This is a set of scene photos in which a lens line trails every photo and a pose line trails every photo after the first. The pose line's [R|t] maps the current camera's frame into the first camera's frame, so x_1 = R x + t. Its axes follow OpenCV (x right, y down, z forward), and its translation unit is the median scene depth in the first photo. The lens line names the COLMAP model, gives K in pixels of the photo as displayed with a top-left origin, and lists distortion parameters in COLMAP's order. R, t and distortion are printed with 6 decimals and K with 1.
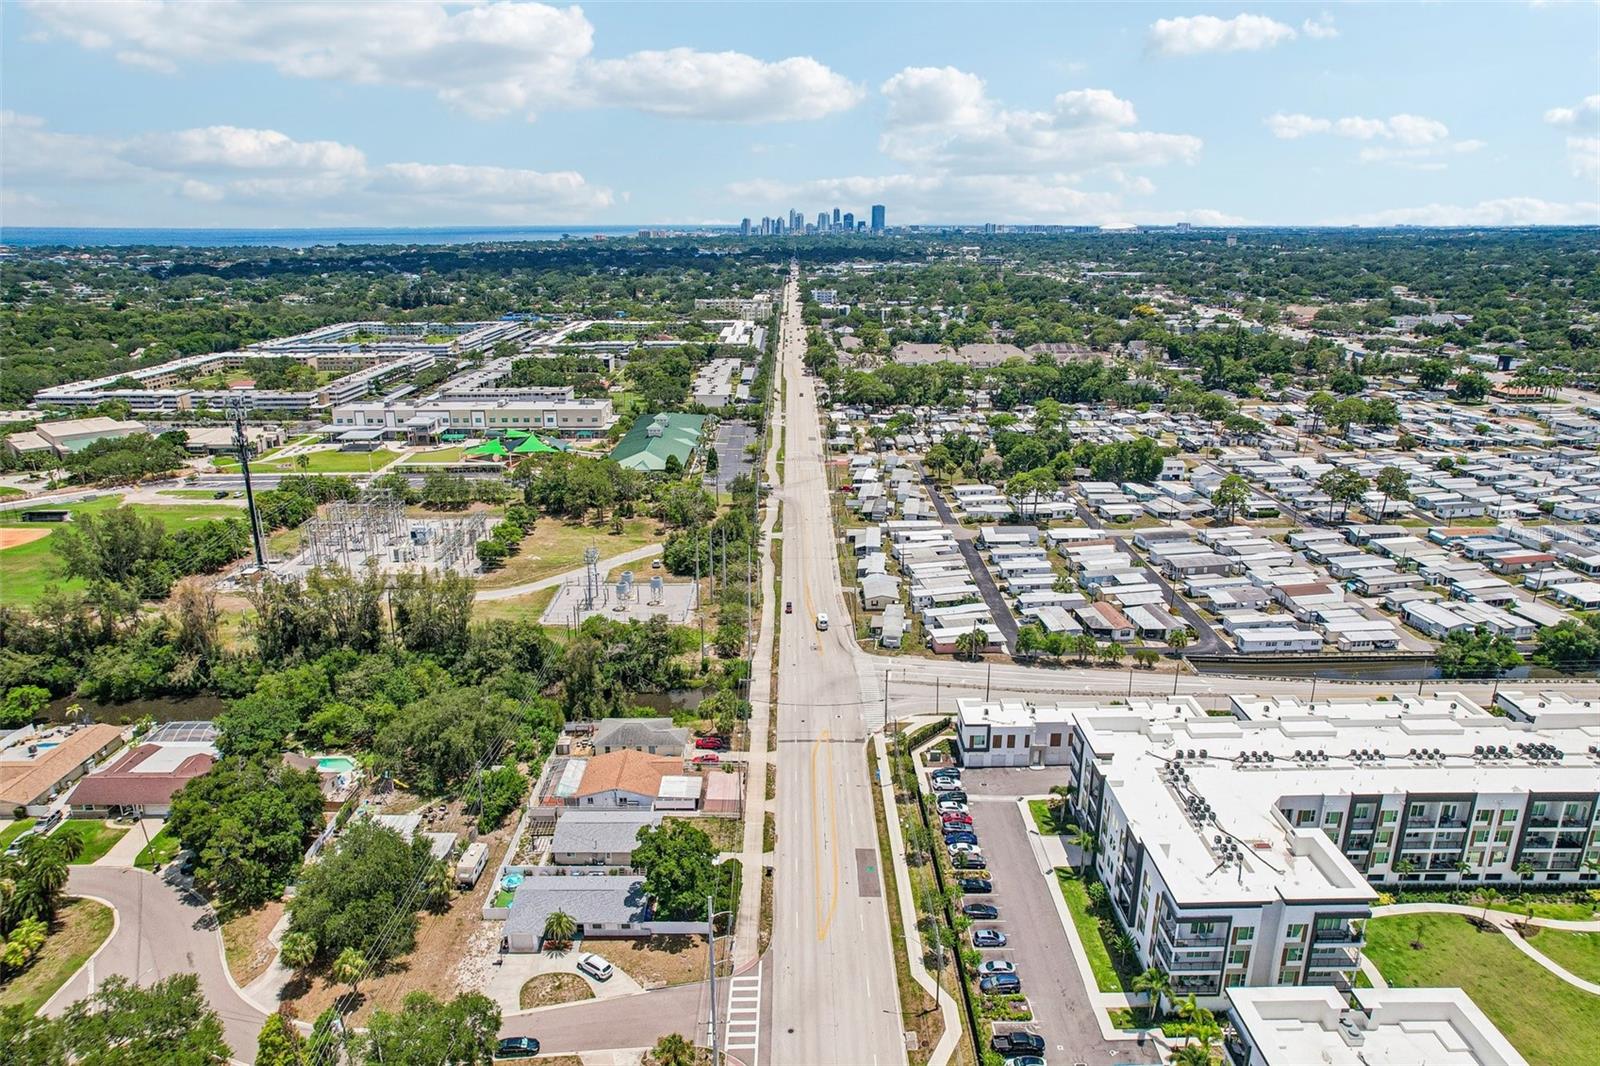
lens RADIAL K [[1024.9, 0, 791.2], [0, 1024.9, 517.4], [0, 0, 1]] dist [-0.068118, 0.056229]
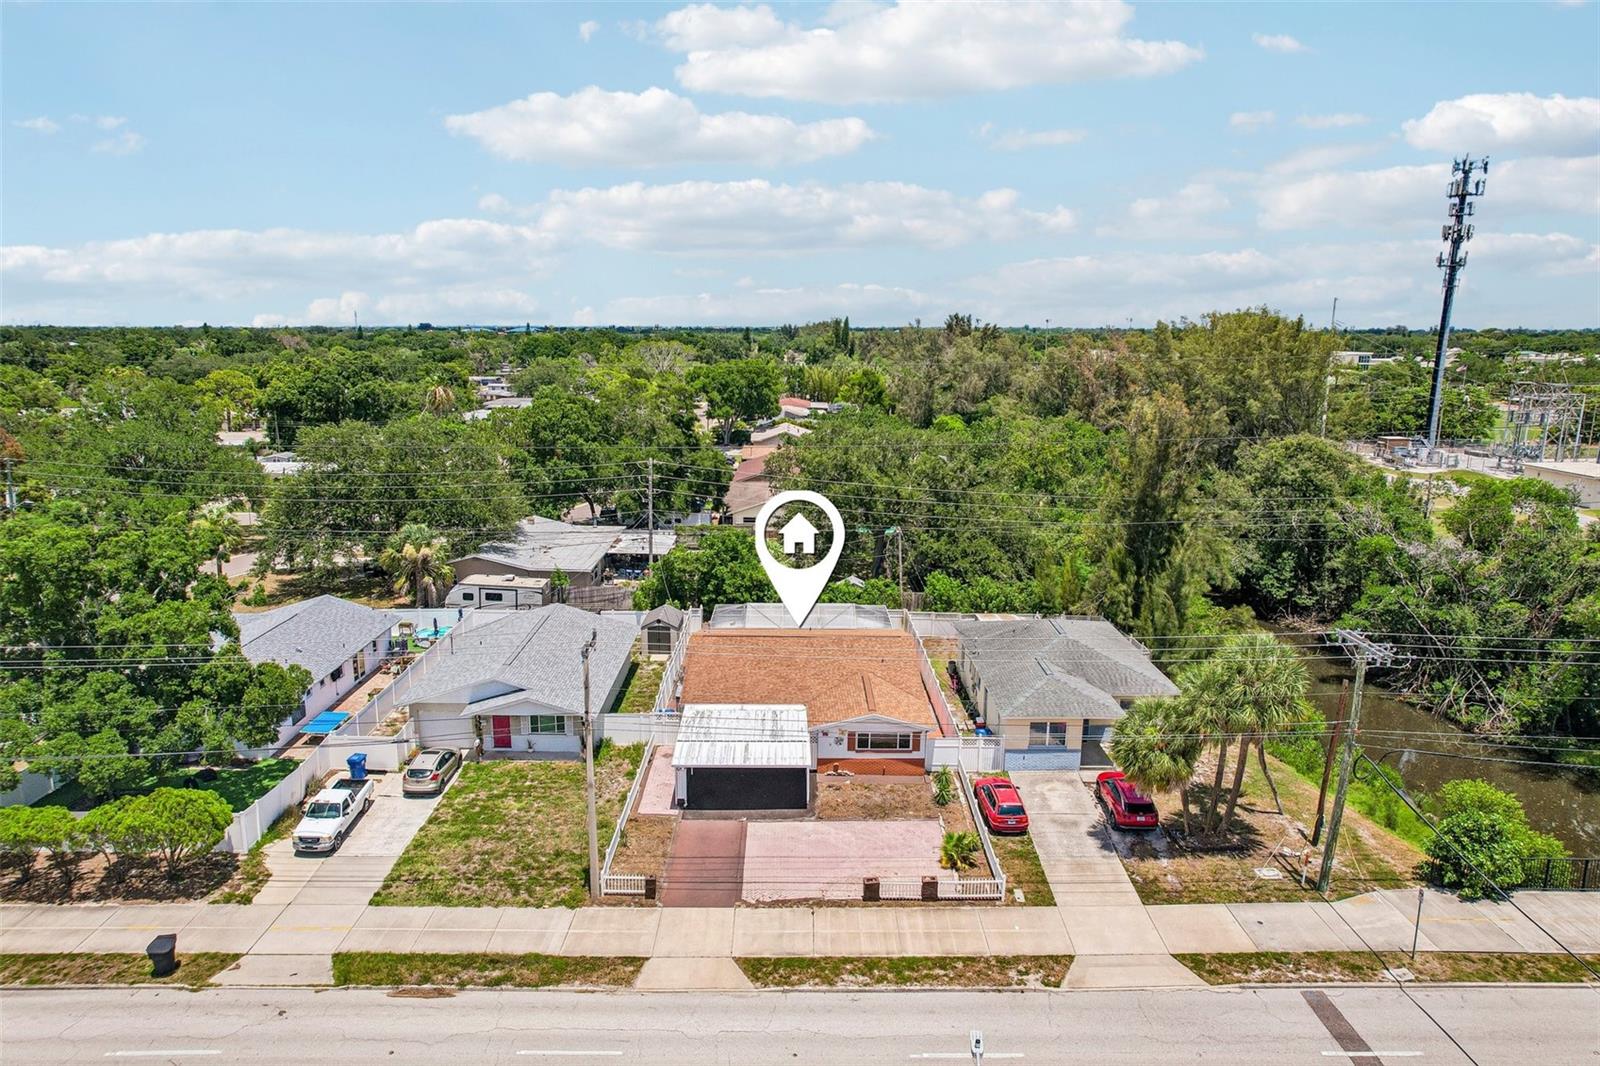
lens RADIAL K [[1024.9, 0, 799.8], [0, 1024.9, 528.8], [0, 0, 1]] dist [-0.068118, 0.056229]
pose [[0.004235, 0.199824, -0.979823, 0.121772], [-0.286518, 0.938994, 0.190259, 0.105216], [0.958066, 0.279931, 0.061230, 0.701620]]
